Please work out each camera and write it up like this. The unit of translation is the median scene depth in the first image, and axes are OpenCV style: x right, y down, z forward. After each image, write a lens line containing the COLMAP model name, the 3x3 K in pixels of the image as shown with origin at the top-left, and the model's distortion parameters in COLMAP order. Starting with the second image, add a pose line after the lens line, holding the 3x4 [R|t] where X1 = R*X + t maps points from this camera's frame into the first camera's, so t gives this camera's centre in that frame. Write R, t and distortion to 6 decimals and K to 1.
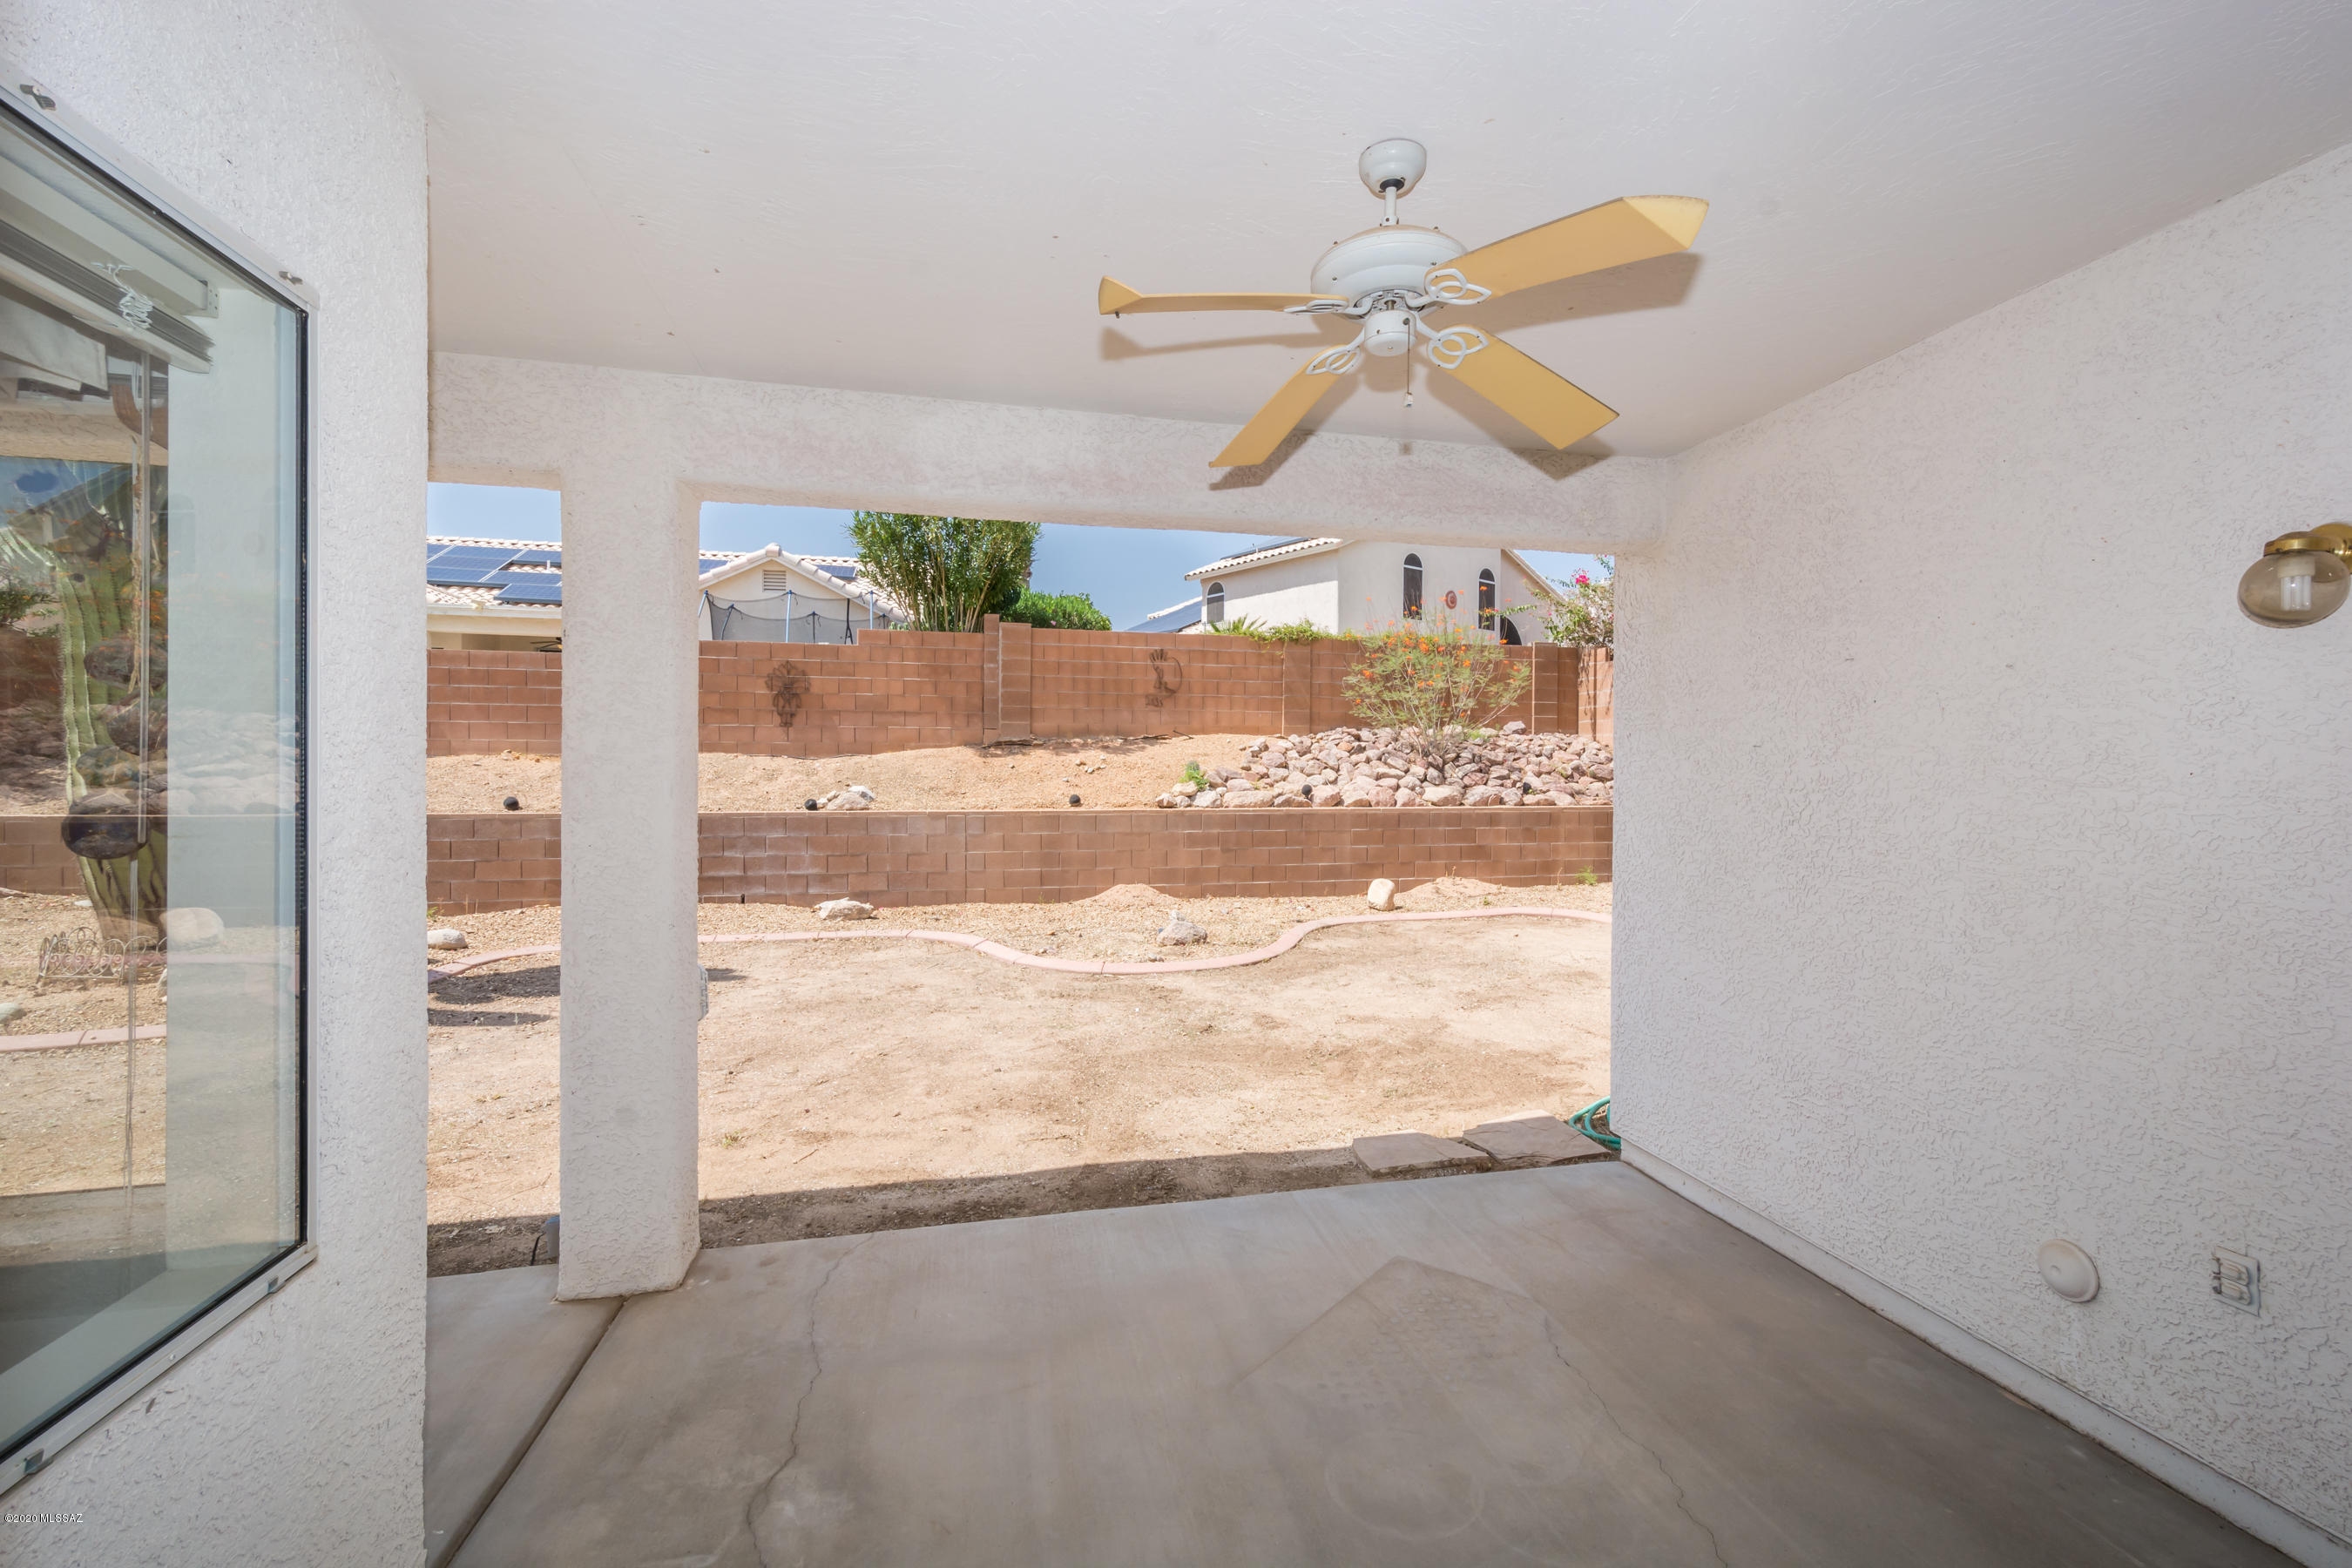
lens RADIAL K [[1040.6, 0, 1208.3], [0, 1040.6, 769.2], [0, 0, 1]] dist [0.005405, -0.010303]
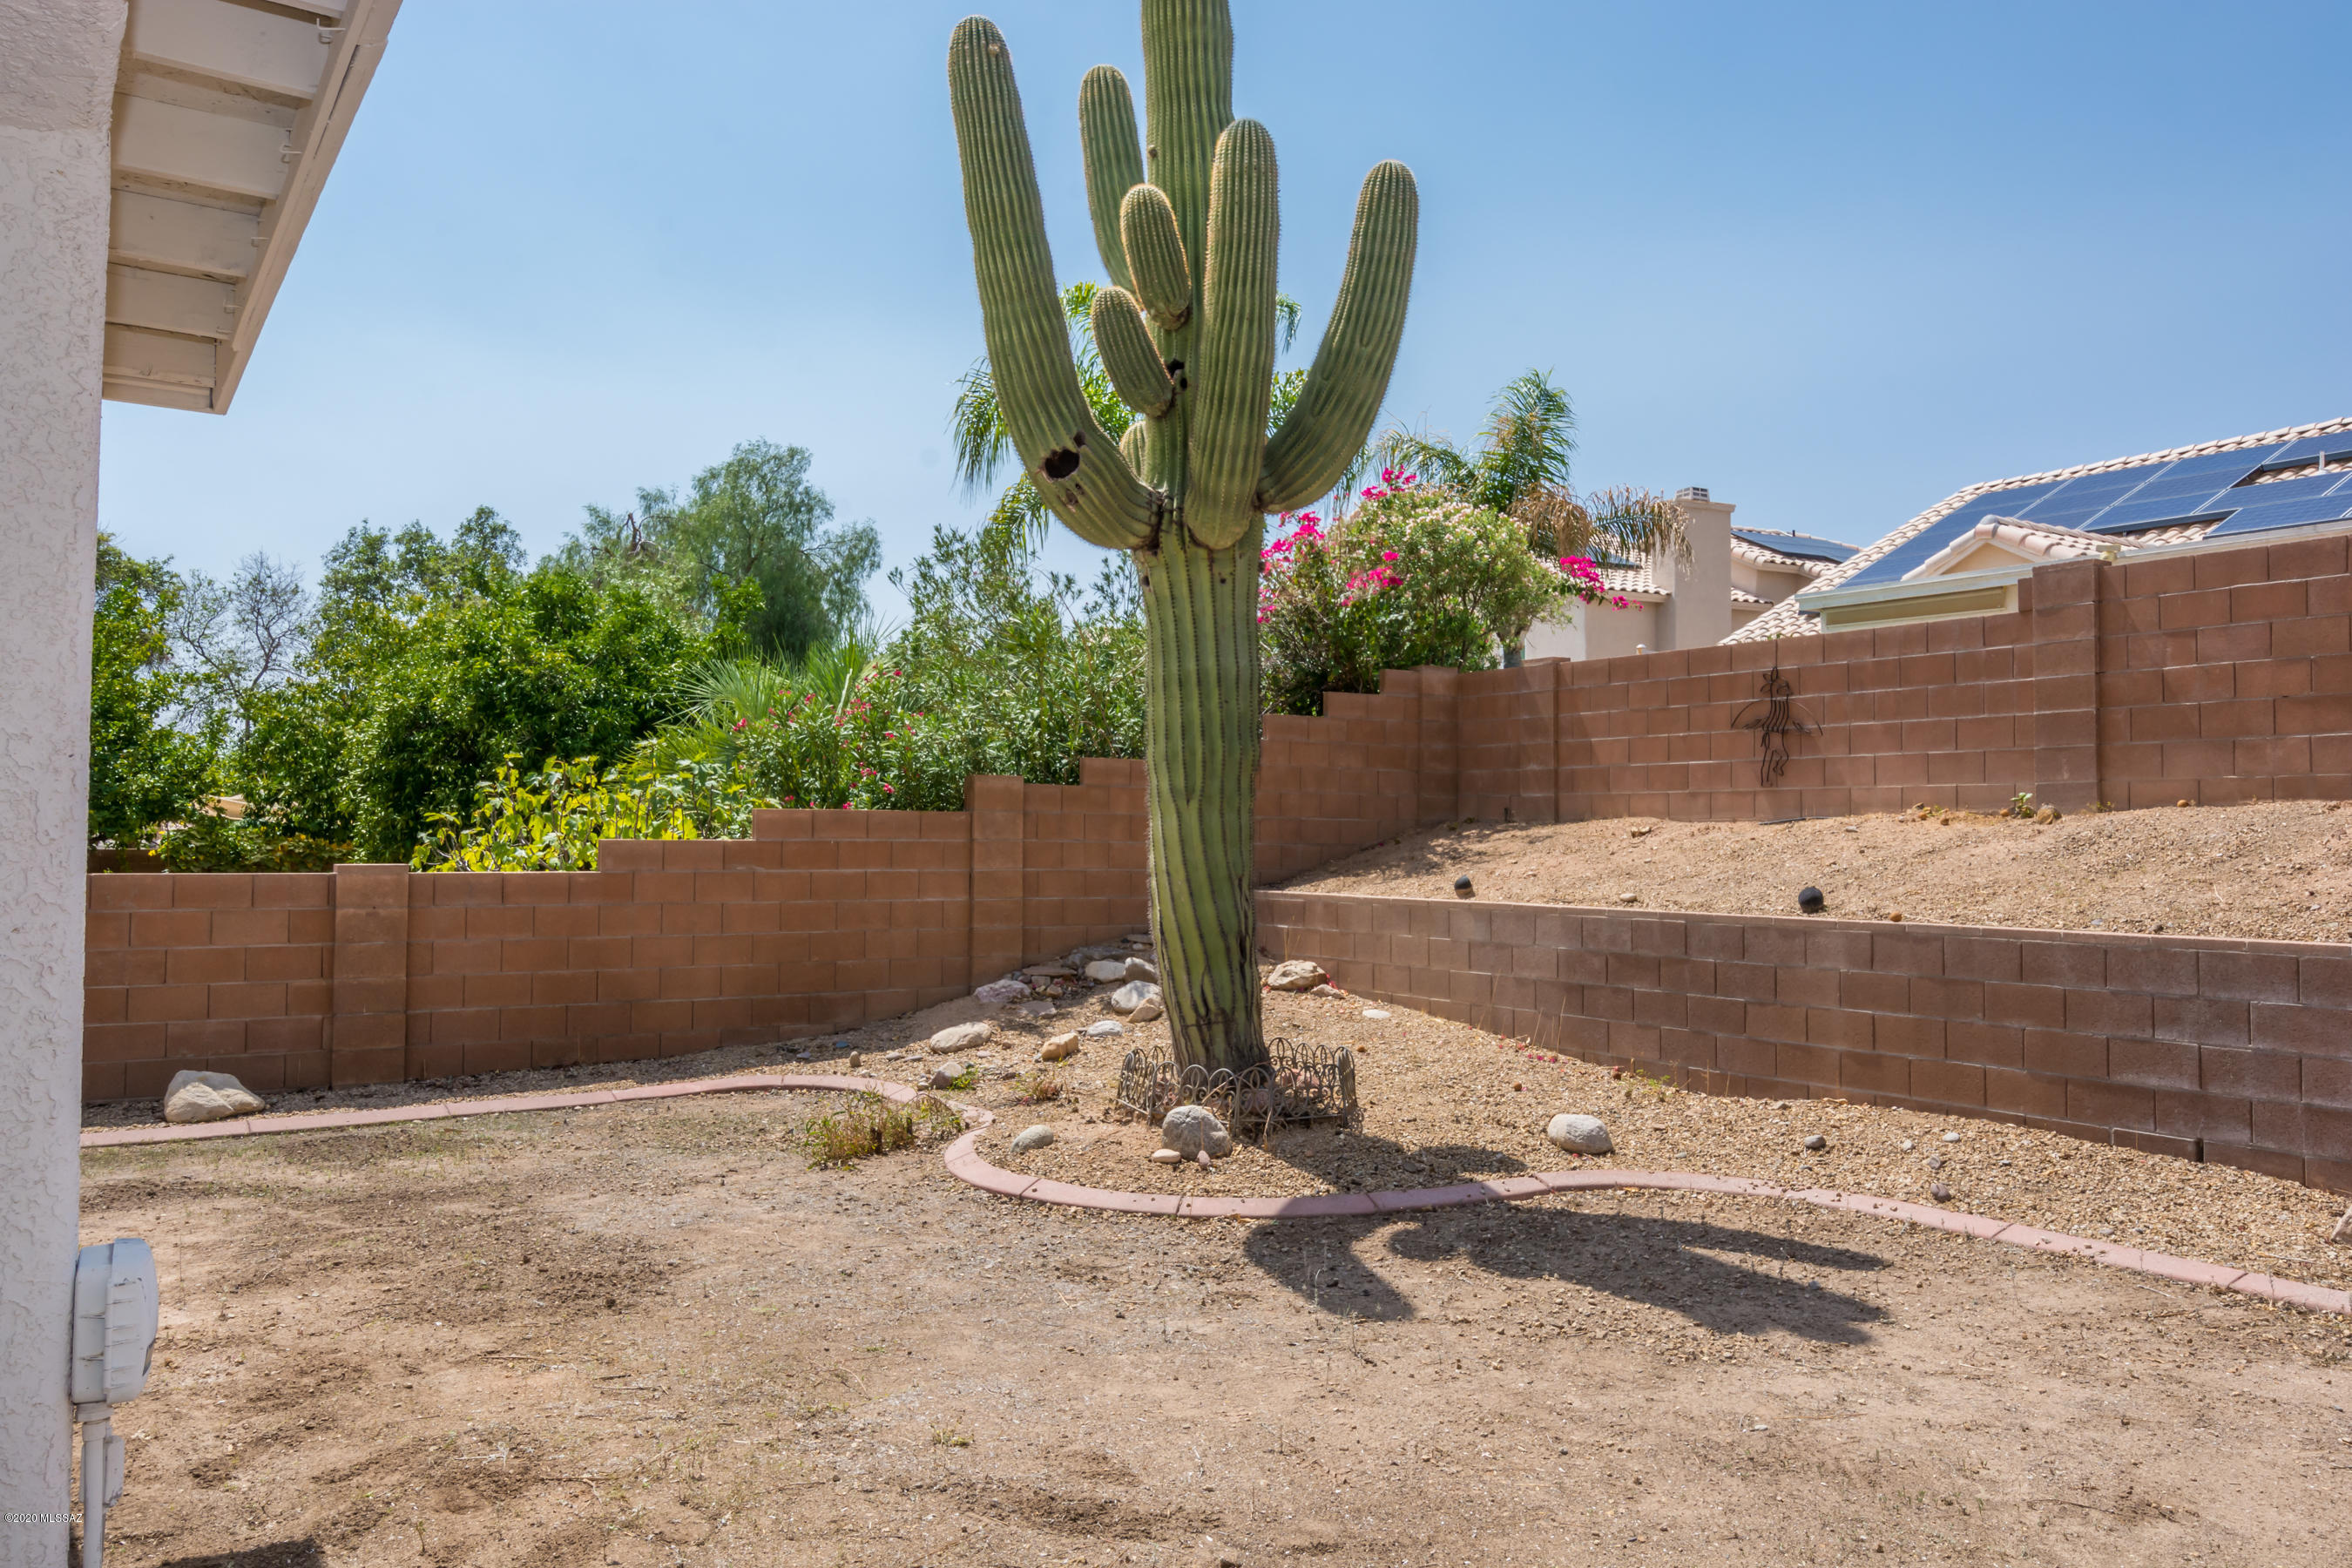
lens RADIAL K [[1785.8, 0, 1177.9], [0, 1785.8, 781.5], [0, 0, 1]] dist [0.025987, -0.014189]
pose [[0.316338, -0.034053, -0.948035, 0.093032], [-0.004640, 0.999288, -0.037442, 0.006907], [0.948635, 0.016243, 0.315955, 0.345773]]
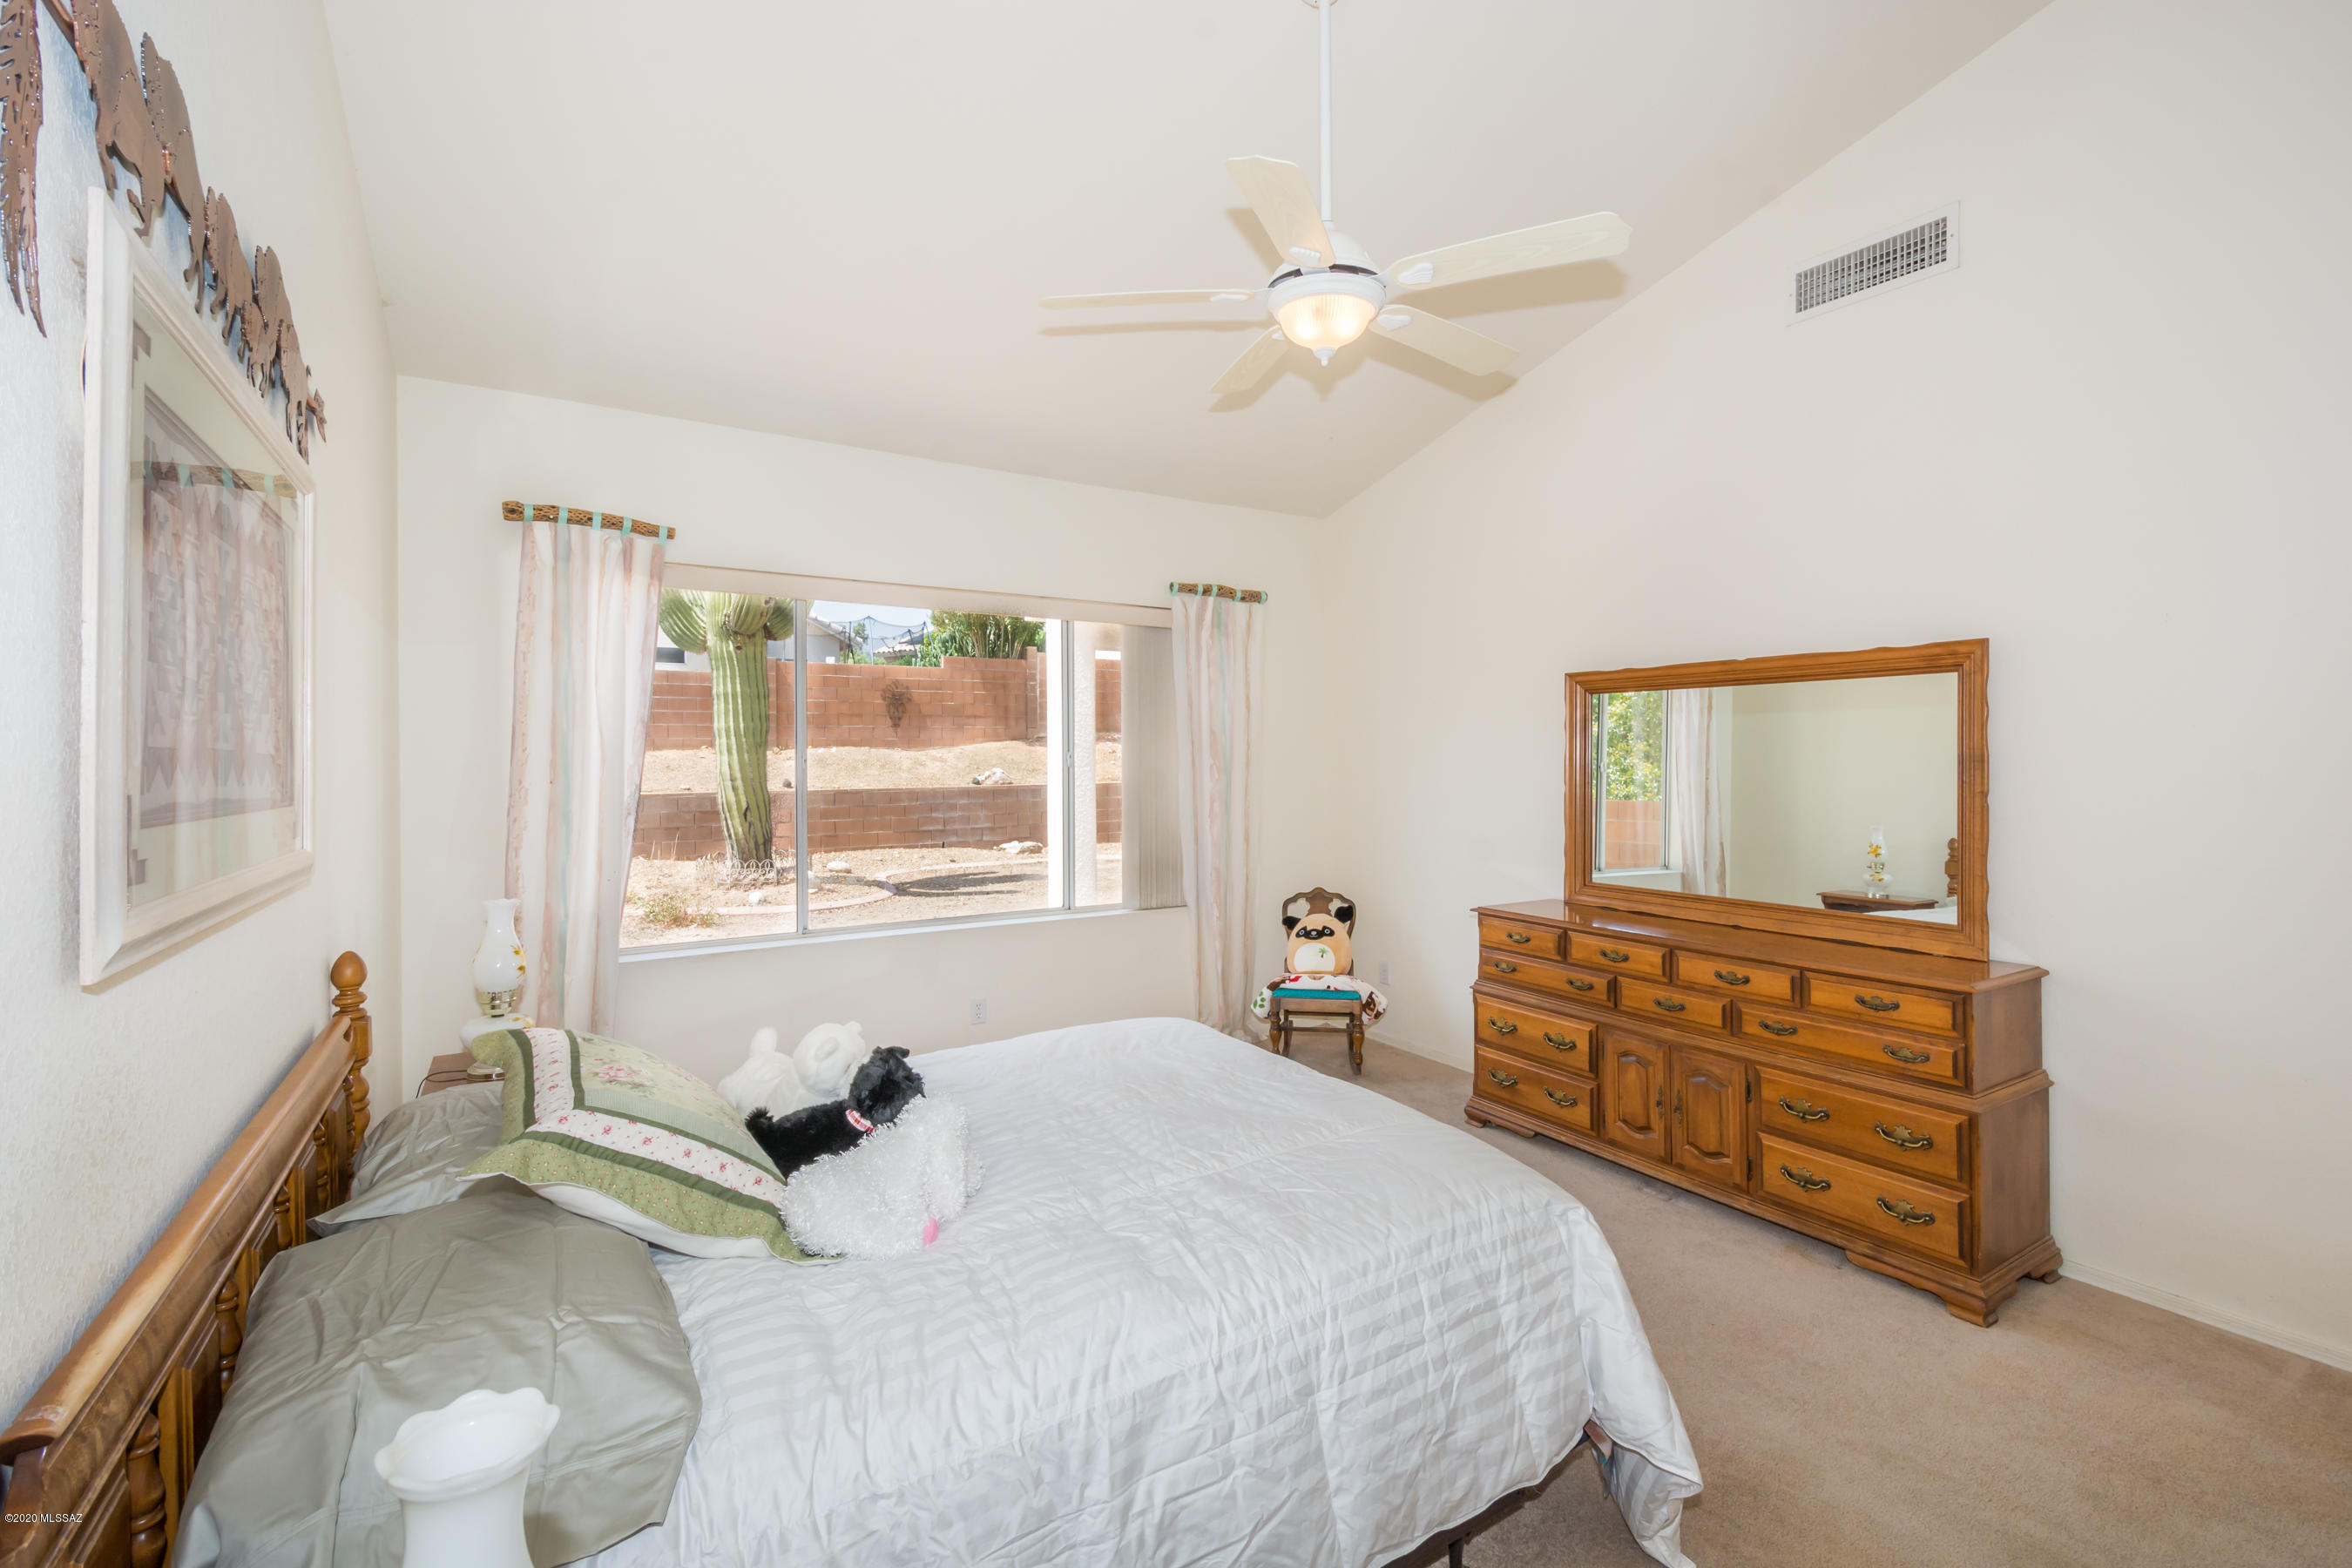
lens RADIAL K [[1040.6, 0, 1177.3], [0, 1040.6, 741.3], [0, 0, 1]] dist [0.005405, -0.010303]
pose [[0.952675, -0.008028, 0.303885, -0.513324], [0.013218, 0.999800, -0.015026, 0.003394], [-0.303703, 0.018331, 0.952590, -0.455494]]
